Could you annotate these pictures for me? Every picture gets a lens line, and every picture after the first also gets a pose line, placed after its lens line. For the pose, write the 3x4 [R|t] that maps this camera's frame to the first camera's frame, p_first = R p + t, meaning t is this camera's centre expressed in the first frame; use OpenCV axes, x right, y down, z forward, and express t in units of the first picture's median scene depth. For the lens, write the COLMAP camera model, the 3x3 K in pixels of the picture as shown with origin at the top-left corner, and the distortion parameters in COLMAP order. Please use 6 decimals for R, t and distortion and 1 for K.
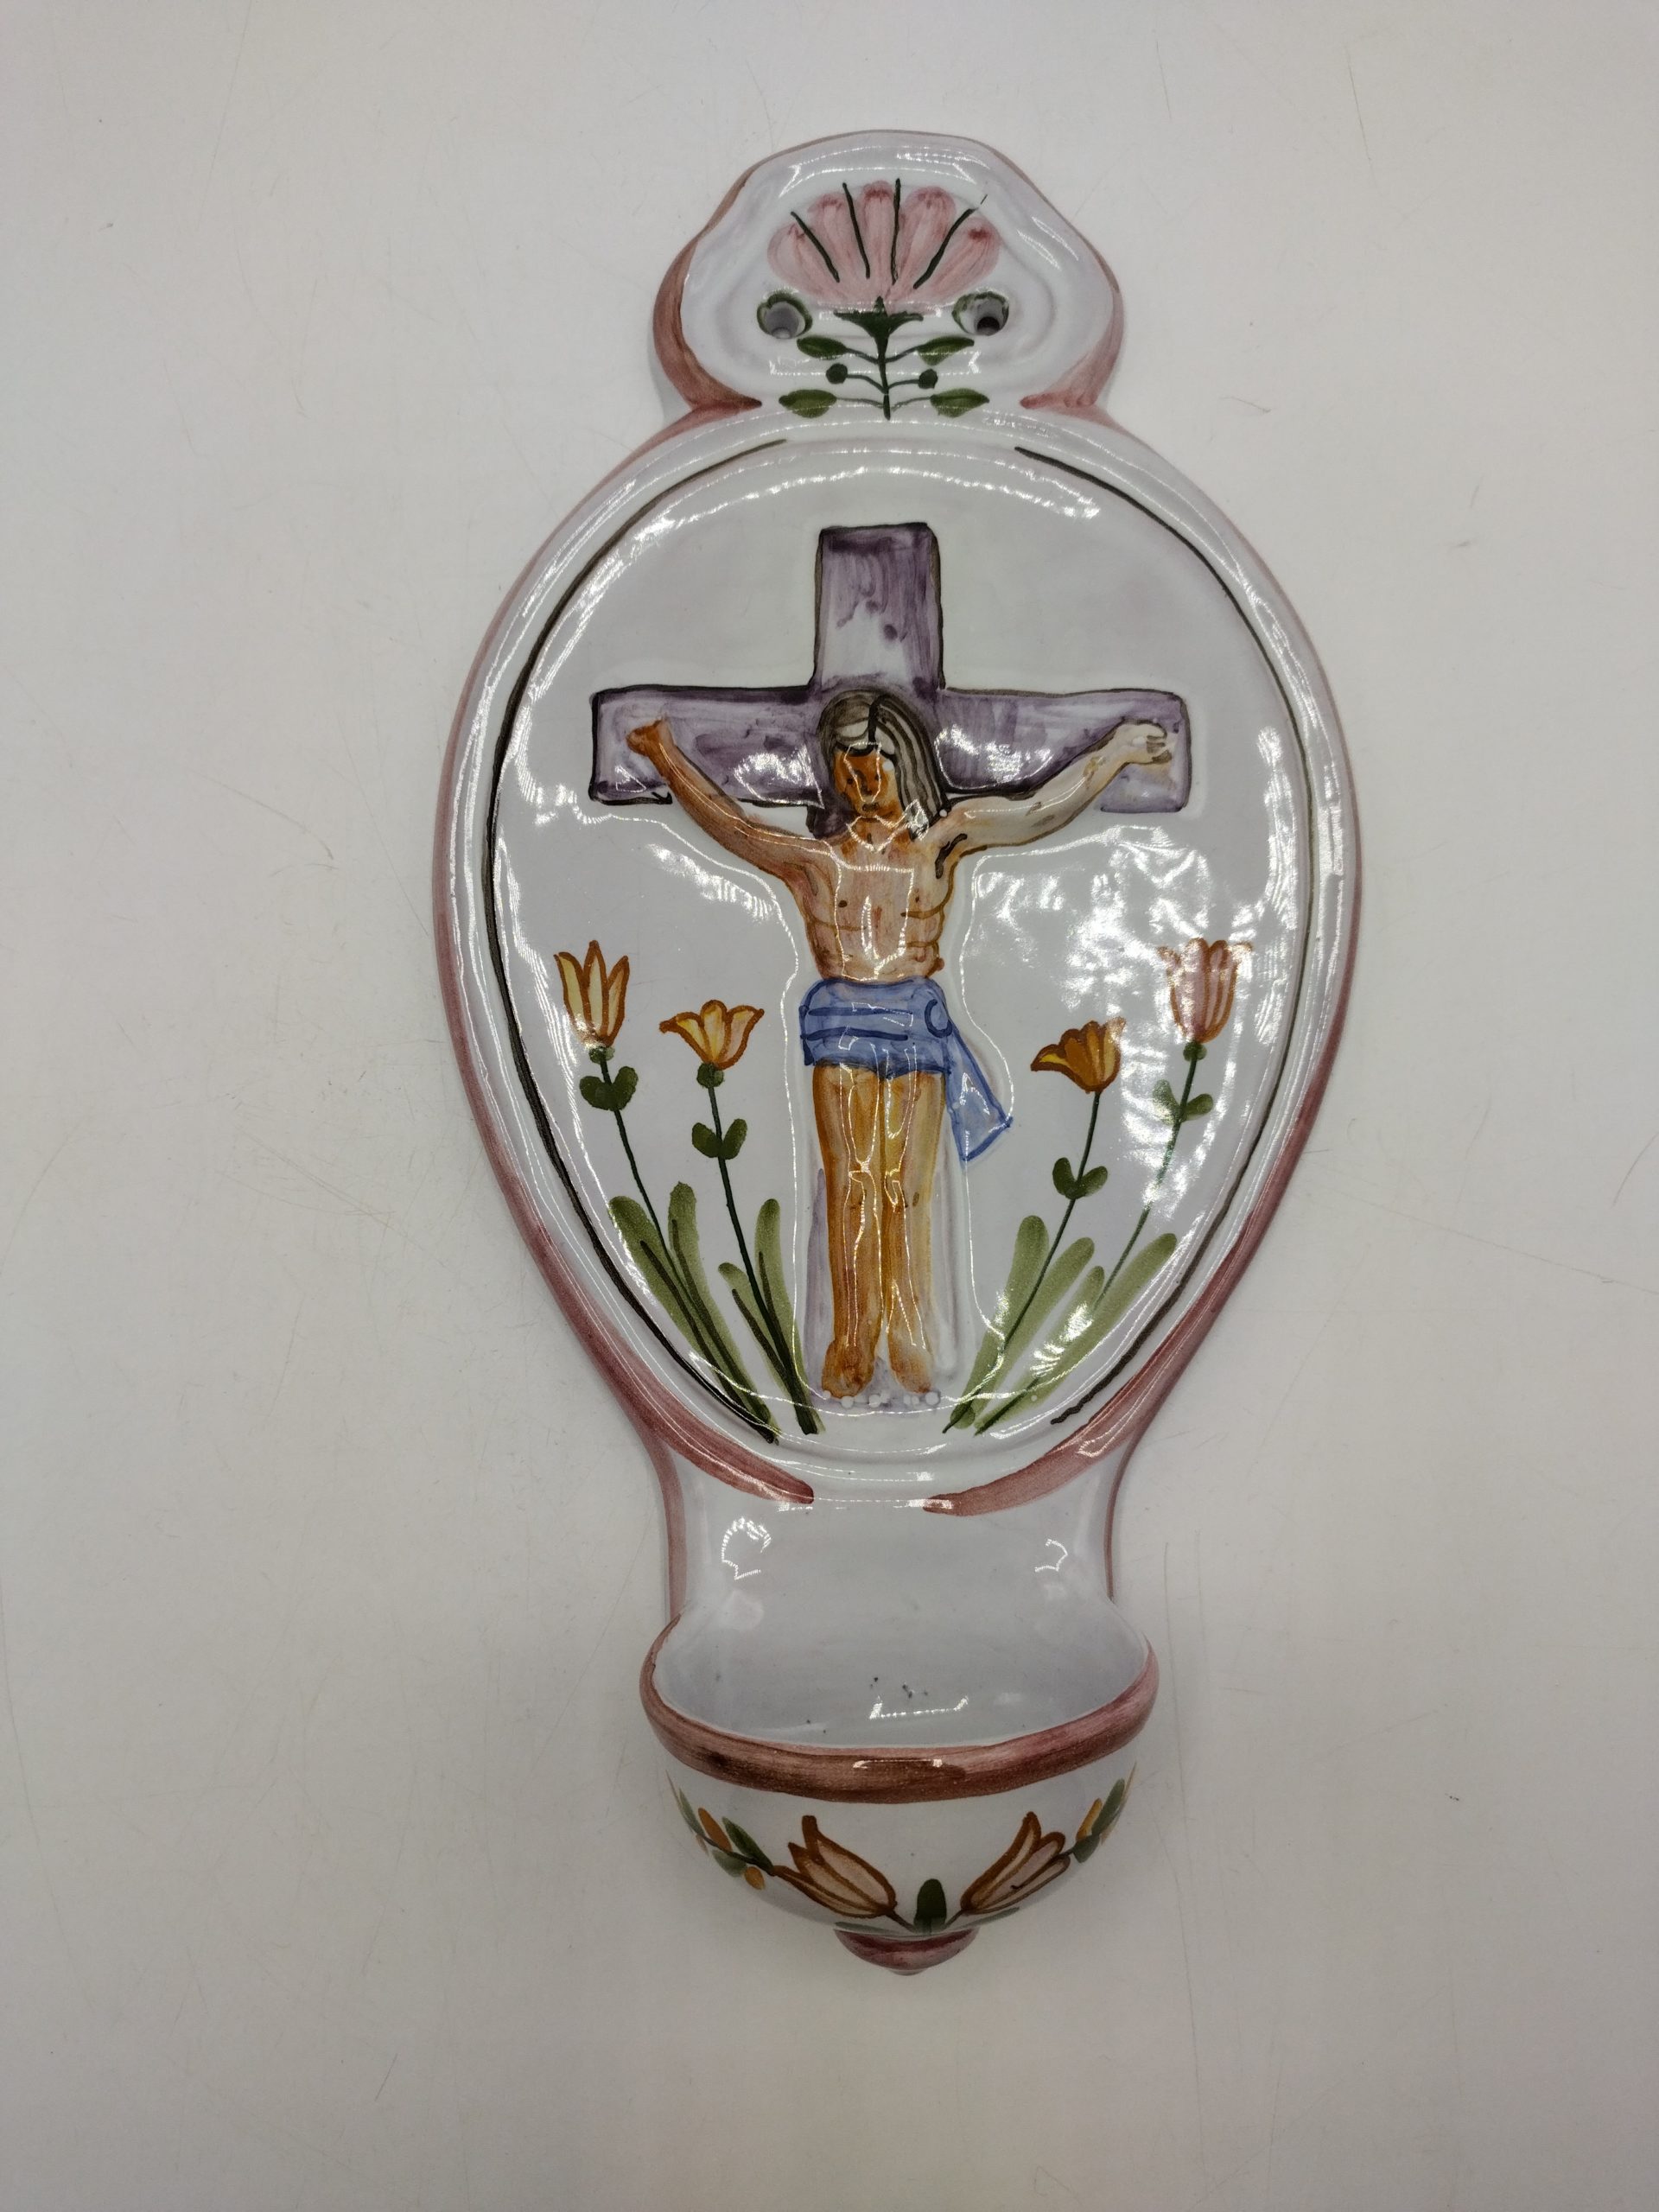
lens RADIAL K [[1695.5, 0, 828.2], [0, 1695.5, 1149.1], [0, 0, 1]] dist [0.025321, -0.046054]
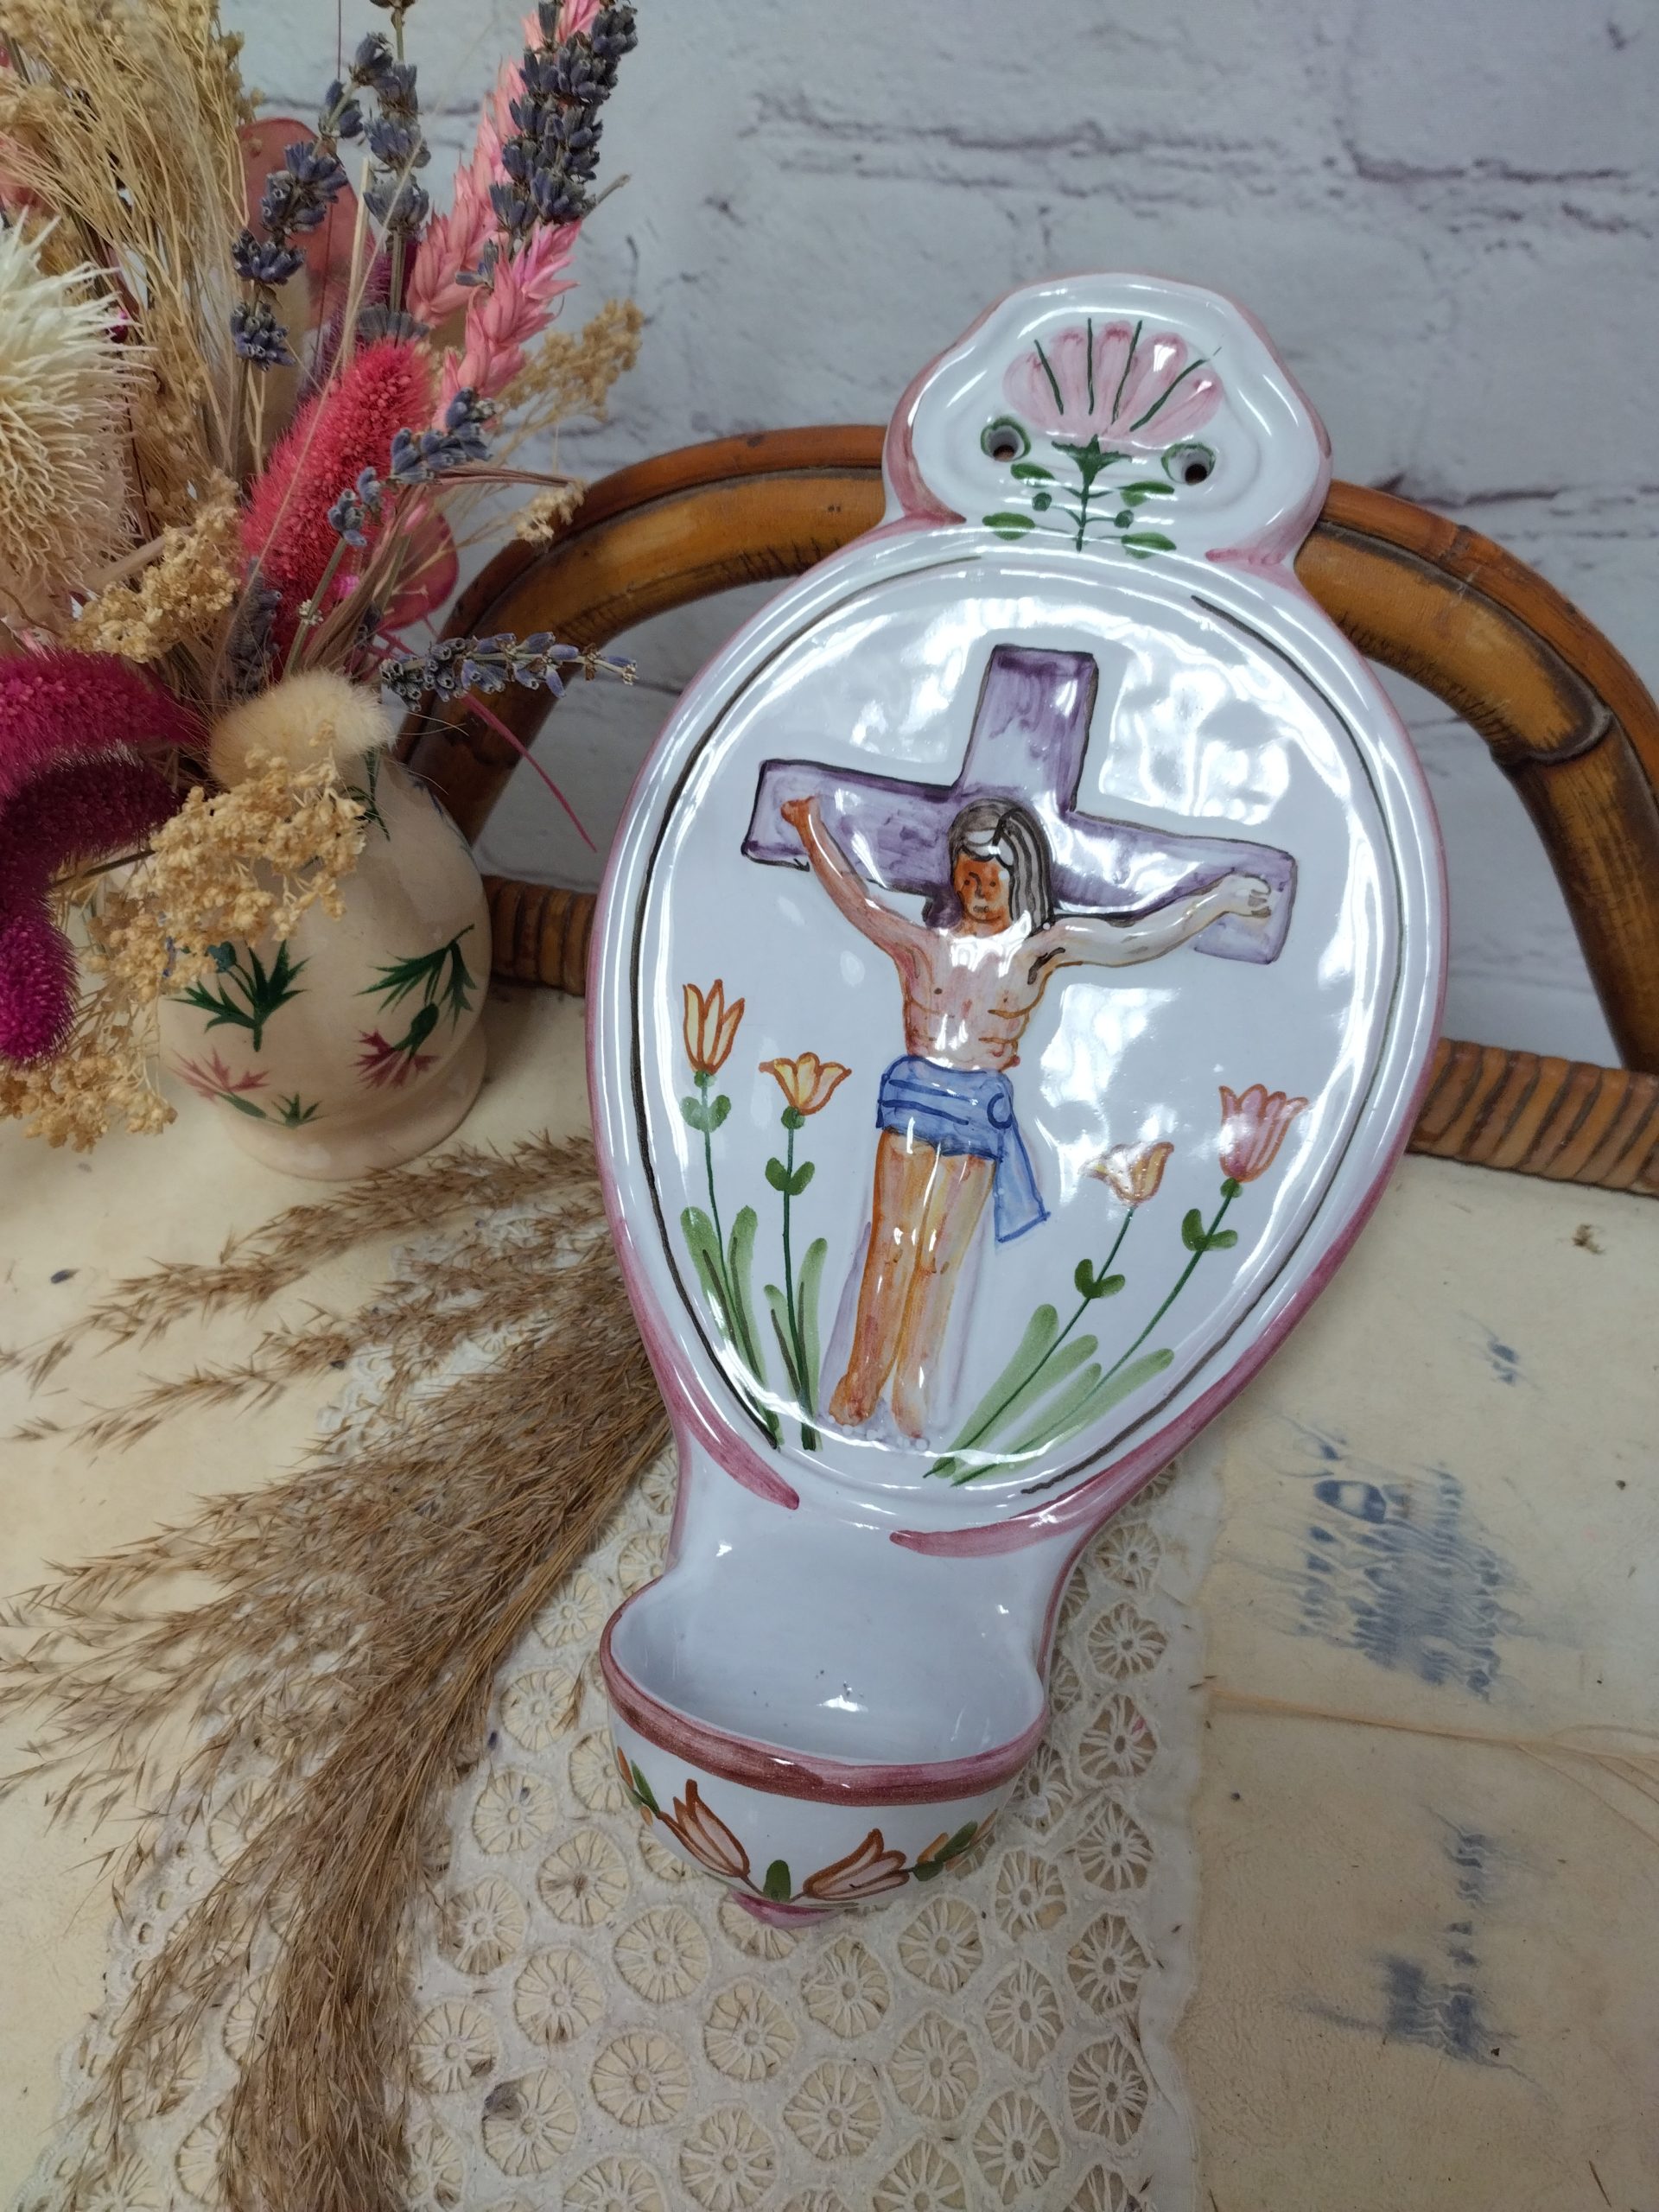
lens RADIAL K [[1695.5, 0, 828.2], [0, 1695.5, 1149.1], [0, 0, 1]] dist [0.025321, -0.046054]
pose [[0.963348, 0.208817, -0.168395, 0.145379], [-0.199493, 0.977345, 0.070703, -0.106940], [0.179344, -0.034518, 0.983181, -0.098331]]
